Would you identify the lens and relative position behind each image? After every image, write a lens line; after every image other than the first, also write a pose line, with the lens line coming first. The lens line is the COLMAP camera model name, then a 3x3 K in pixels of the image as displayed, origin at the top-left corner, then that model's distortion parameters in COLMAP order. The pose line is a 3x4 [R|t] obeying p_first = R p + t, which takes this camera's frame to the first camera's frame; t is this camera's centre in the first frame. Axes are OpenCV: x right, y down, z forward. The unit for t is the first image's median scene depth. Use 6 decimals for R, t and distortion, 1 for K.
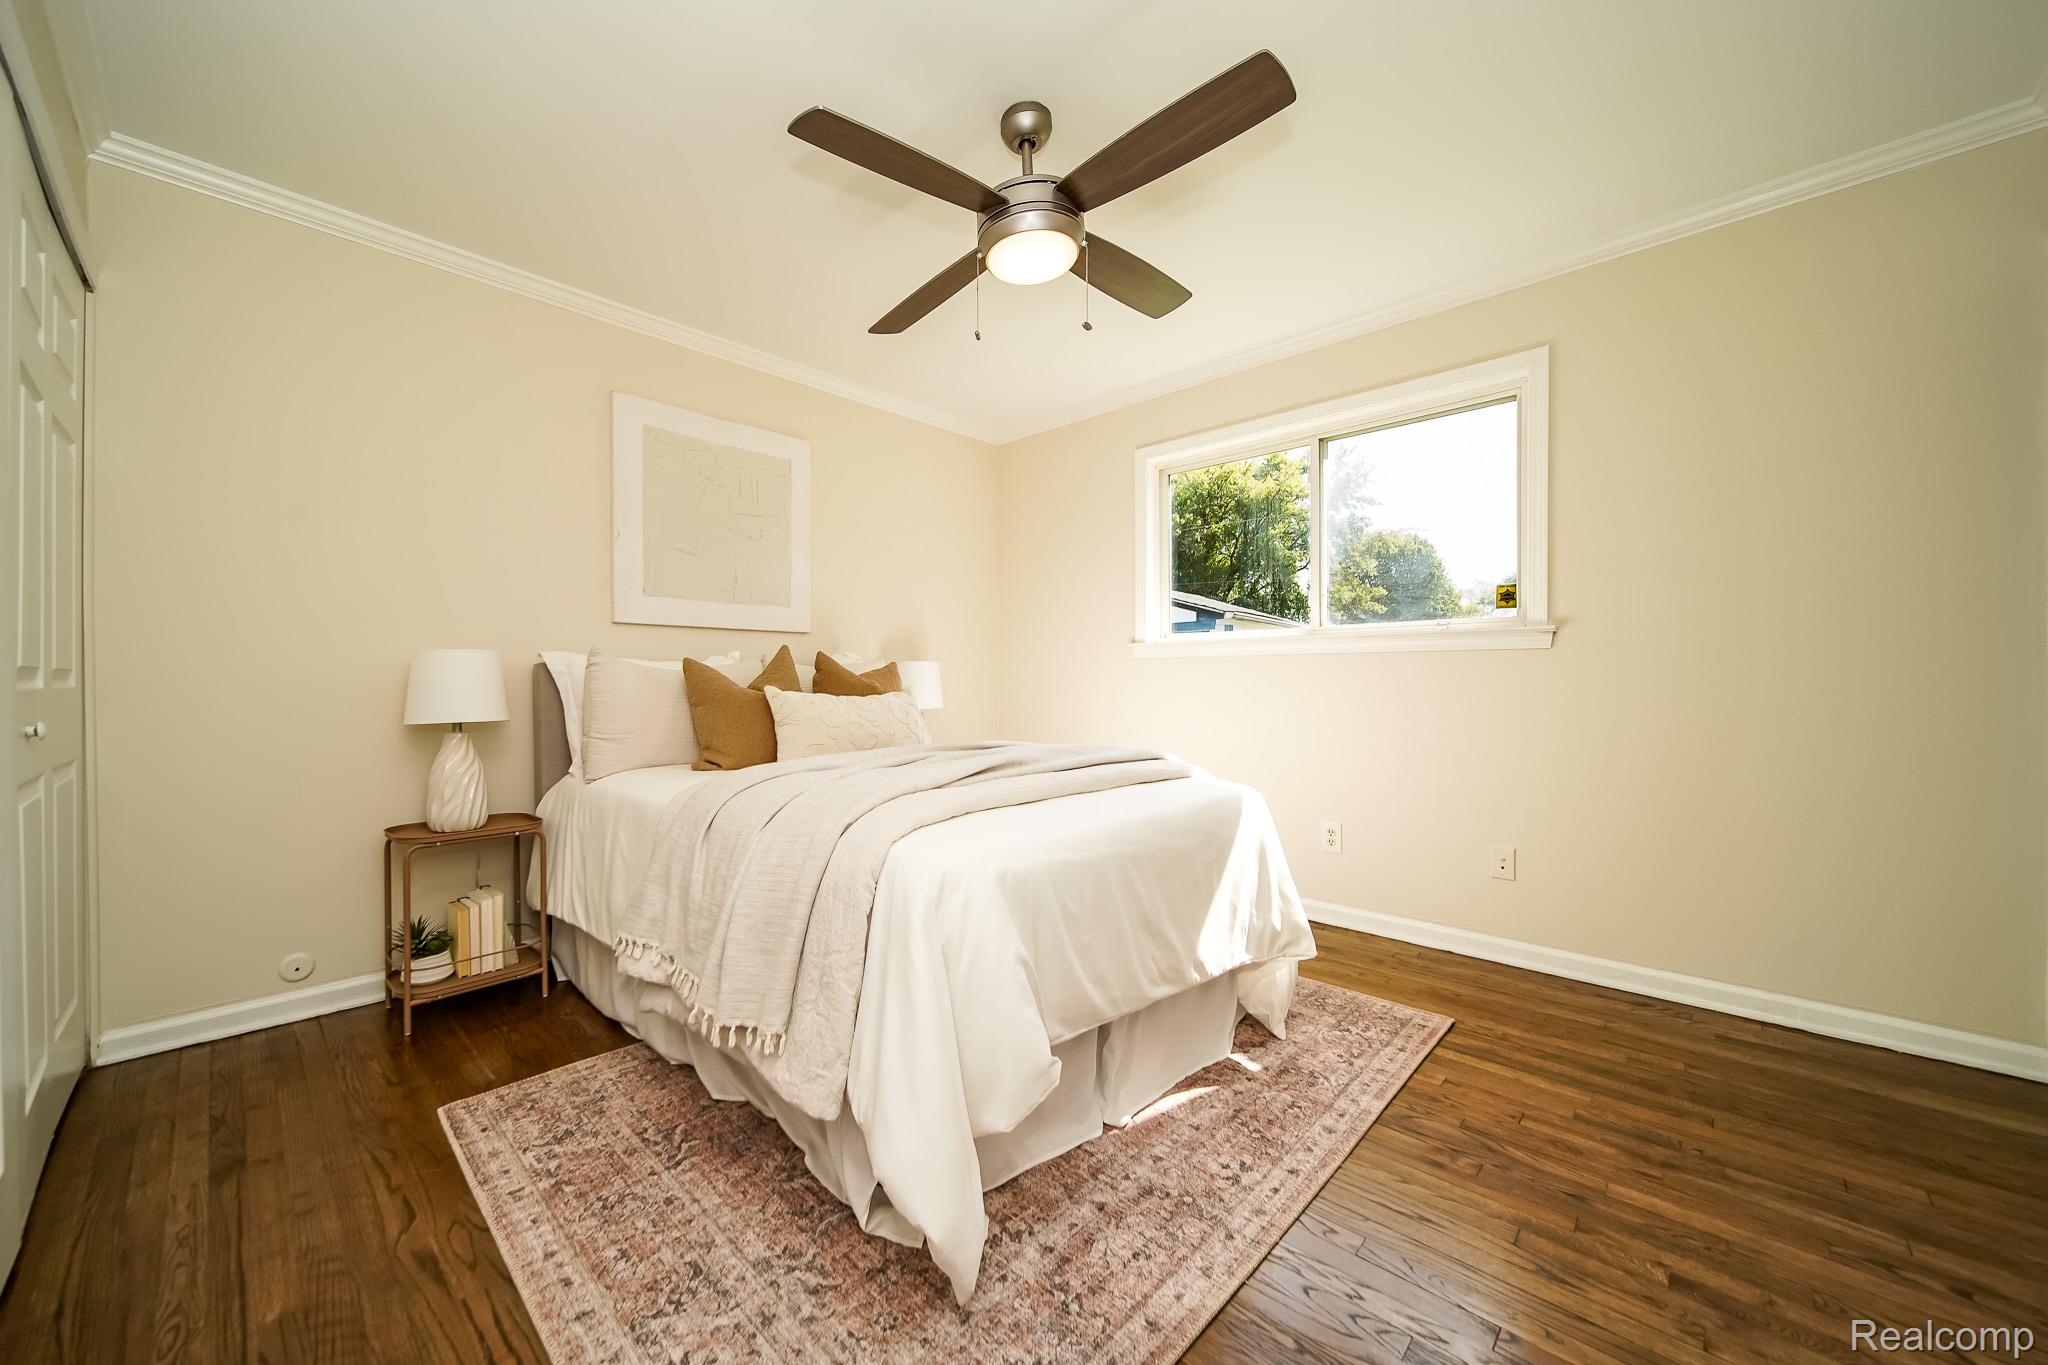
lens RADIAL K [[756.3, 0, 957.2], [0, 756.3, 684.0], [0, 0, 1]] dist [-0.001236, -0.000182]
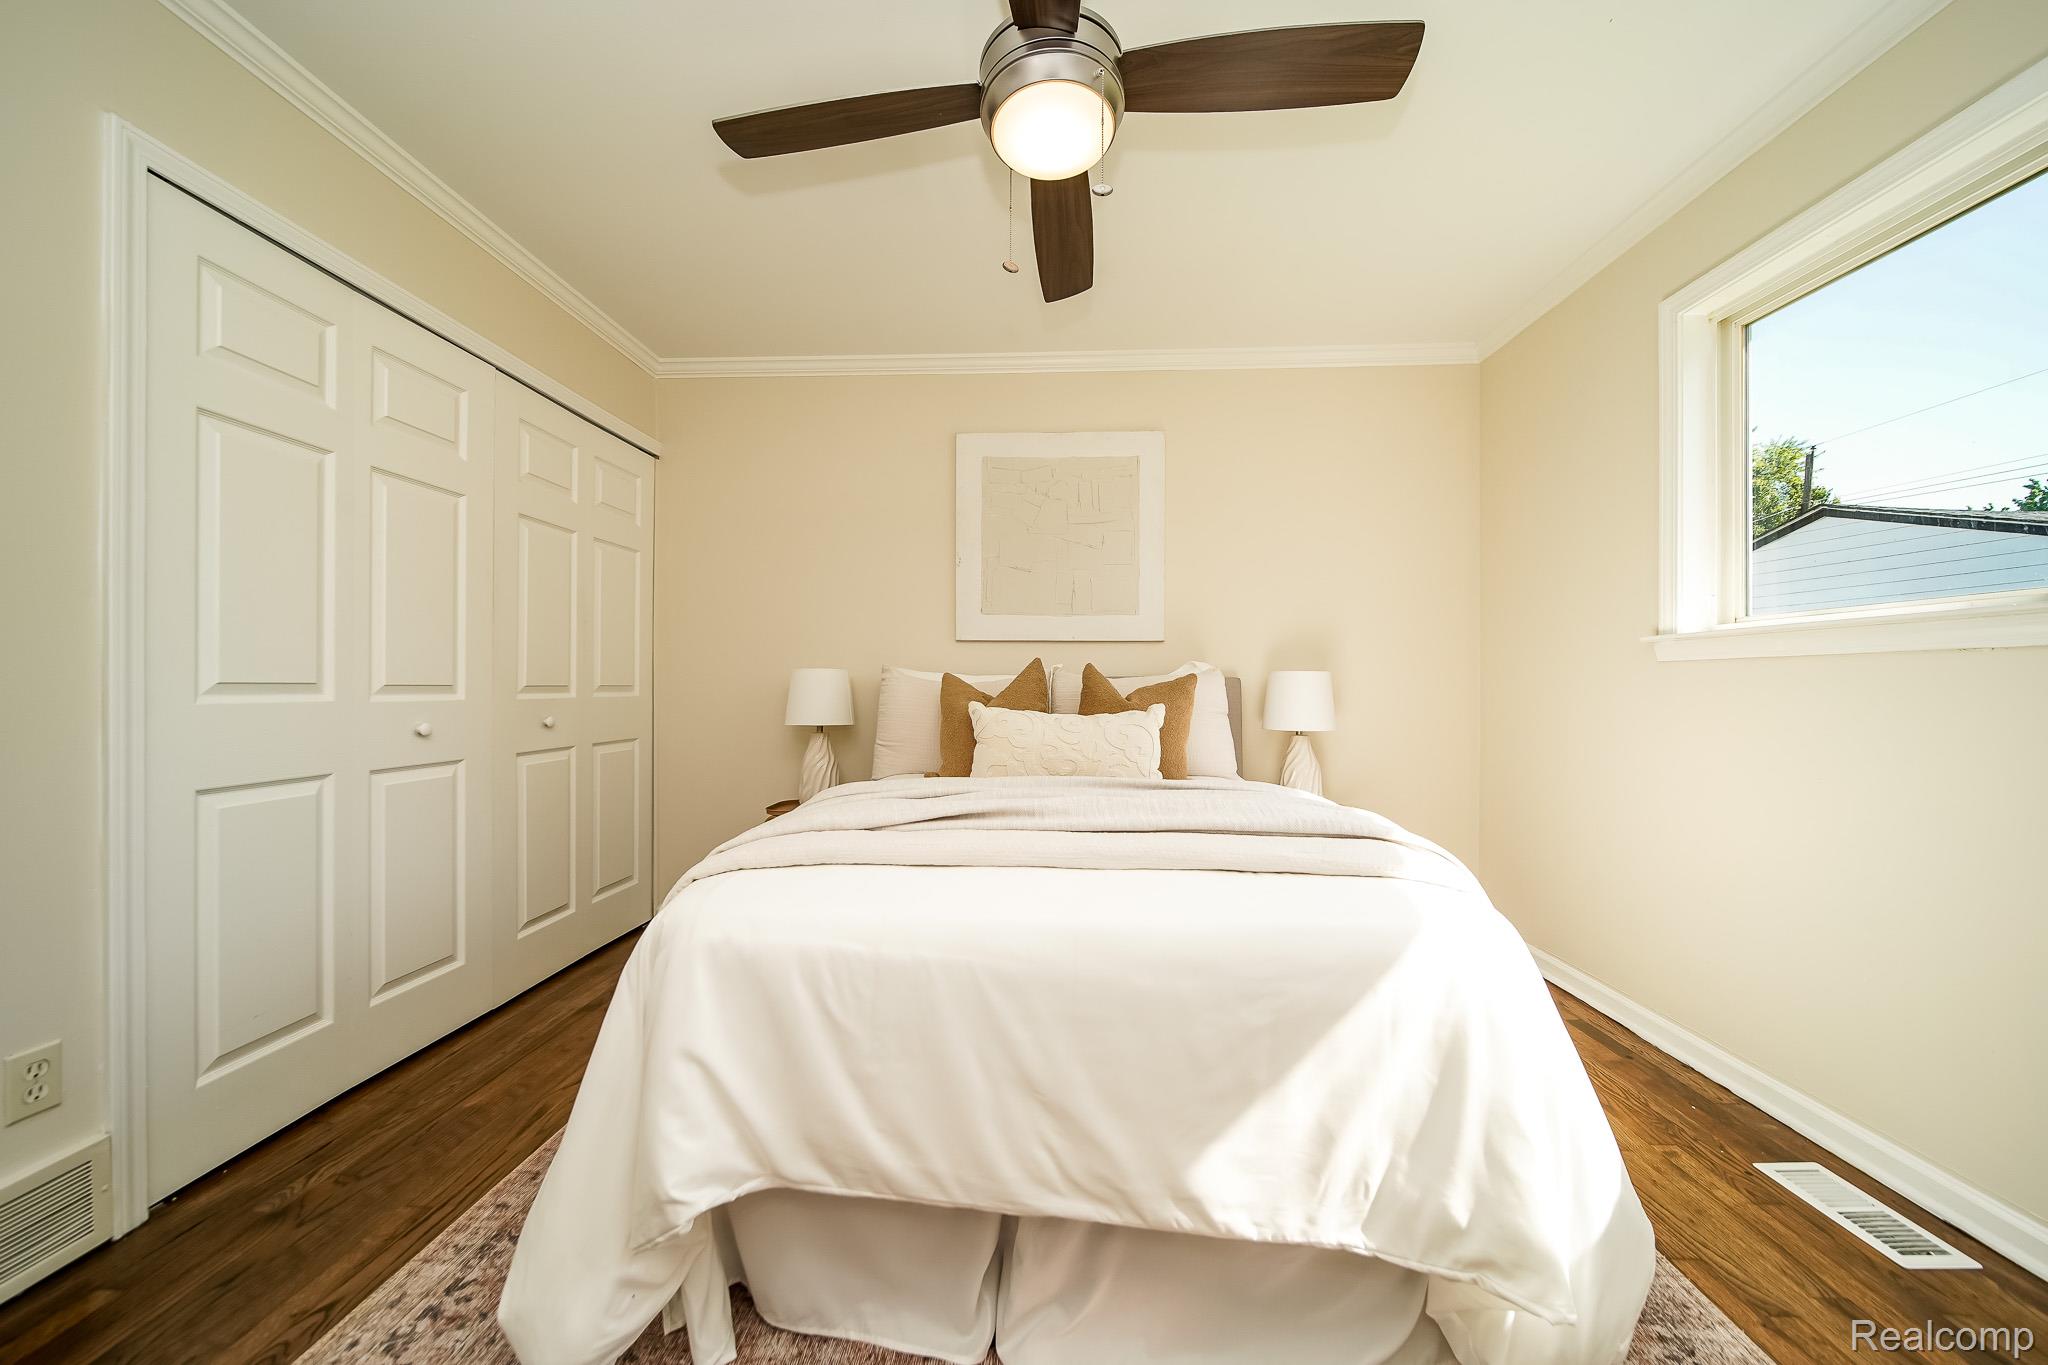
lens RADIAL K [[741.3, 0, 1025.7], [0, 741.3, 683.9], [0, 0, 1]] dist [-0.001112, -0.000305]
pose [[0.680744, 0.001938, -0.732519, 0.665996], [-0.007424, 0.999963, -0.004254, -0.022160], [0.732484, 0.008334, 0.680733, 0.529451]]
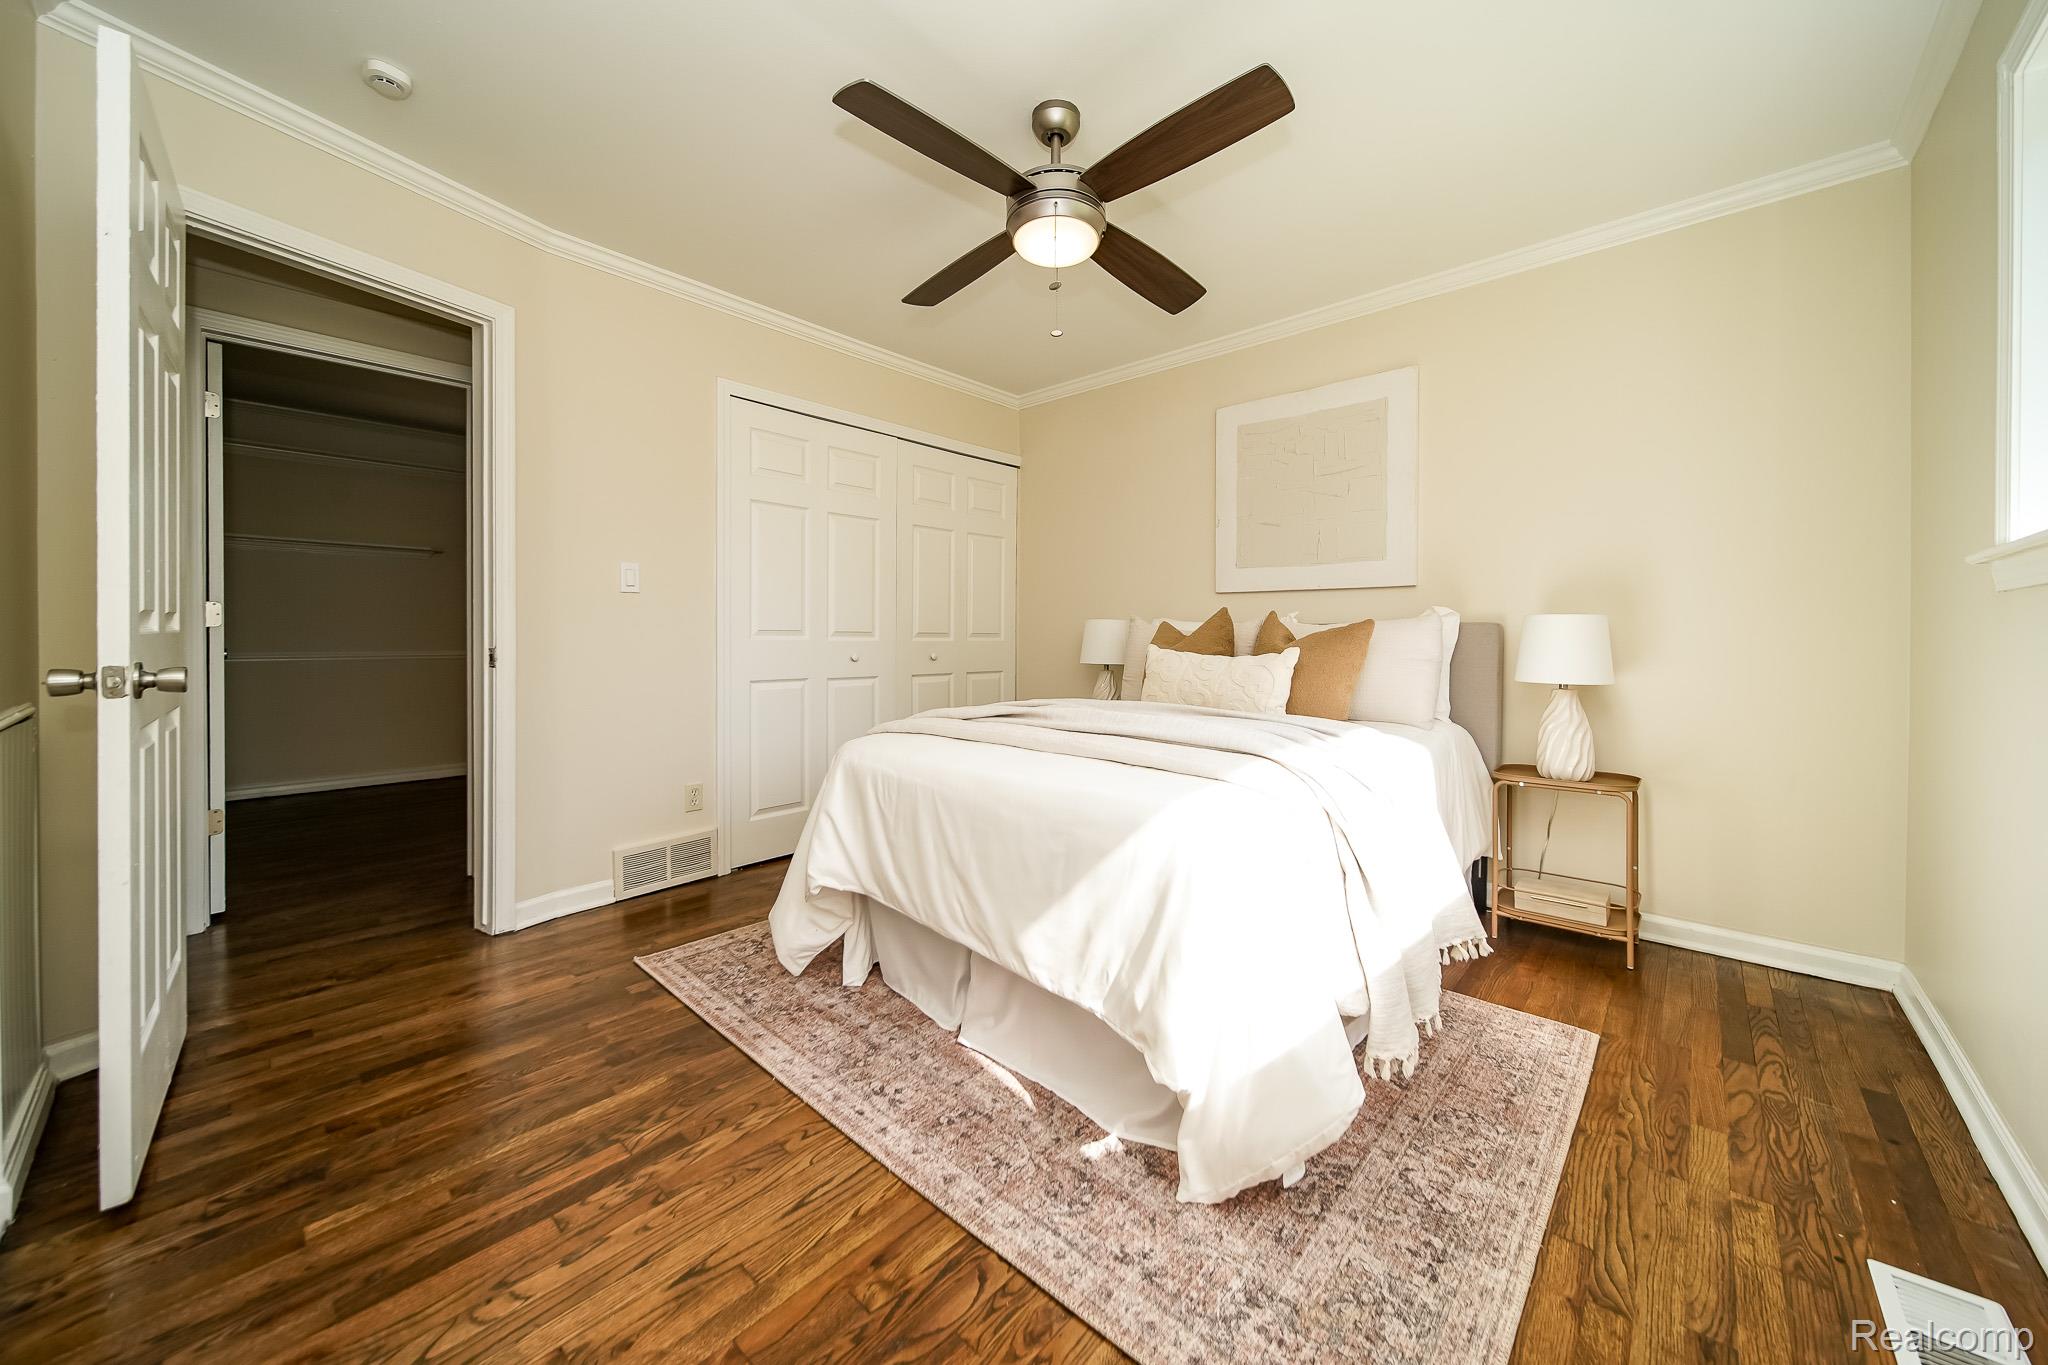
lens RADIAL K [[749.7, 0, 1016.6], [0, 749.7, 644.5], [0, 0, 1]] dist [-0.000004, -0.000109]
pose [[0.046649, 0.013295, -0.998823, 1.247677], [-0.009230, 0.999874, 0.012878, -0.014003], [0.998869, 0.008618, 0.046766, 0.974209]]
